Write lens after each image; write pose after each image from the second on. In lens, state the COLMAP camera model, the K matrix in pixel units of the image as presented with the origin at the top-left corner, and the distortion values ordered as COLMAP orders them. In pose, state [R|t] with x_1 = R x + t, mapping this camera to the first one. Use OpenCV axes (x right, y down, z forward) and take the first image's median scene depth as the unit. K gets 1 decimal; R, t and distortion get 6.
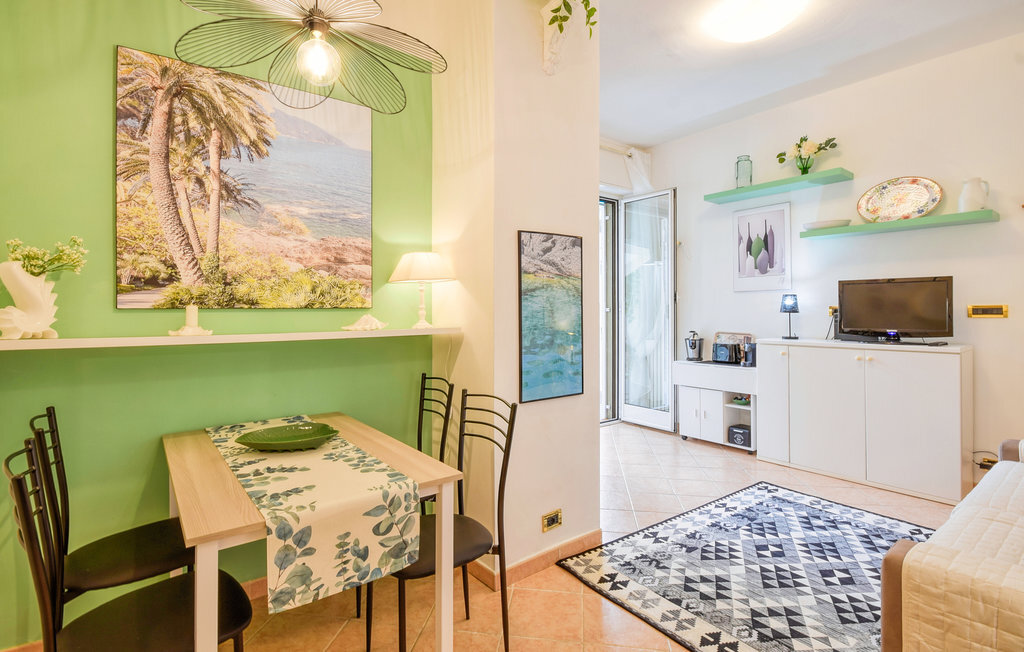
lens RADIAL K [[482.6, 0, 510.2], [0, 482.6, 305.8], [0, 0, 1]] dist [-0.000191, -0.000105]
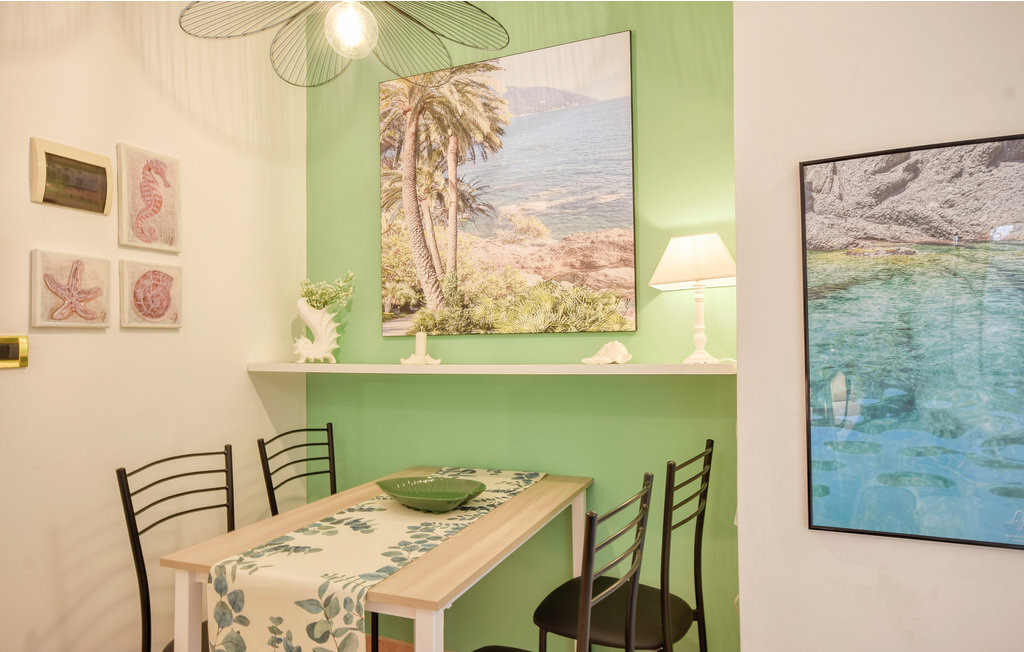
lens RADIAL K [[645.7, 0, 509.2], [0, 645.7, 328.2], [0, 0, 1]] dist [0.004883, 0.002694]
pose [[0.506114, -0.020111, -0.862232, 0.464965], [0.019662, 0.999737, -0.011777, 0.009462], [0.862243, -0.010993, 0.506376, 0.474626]]
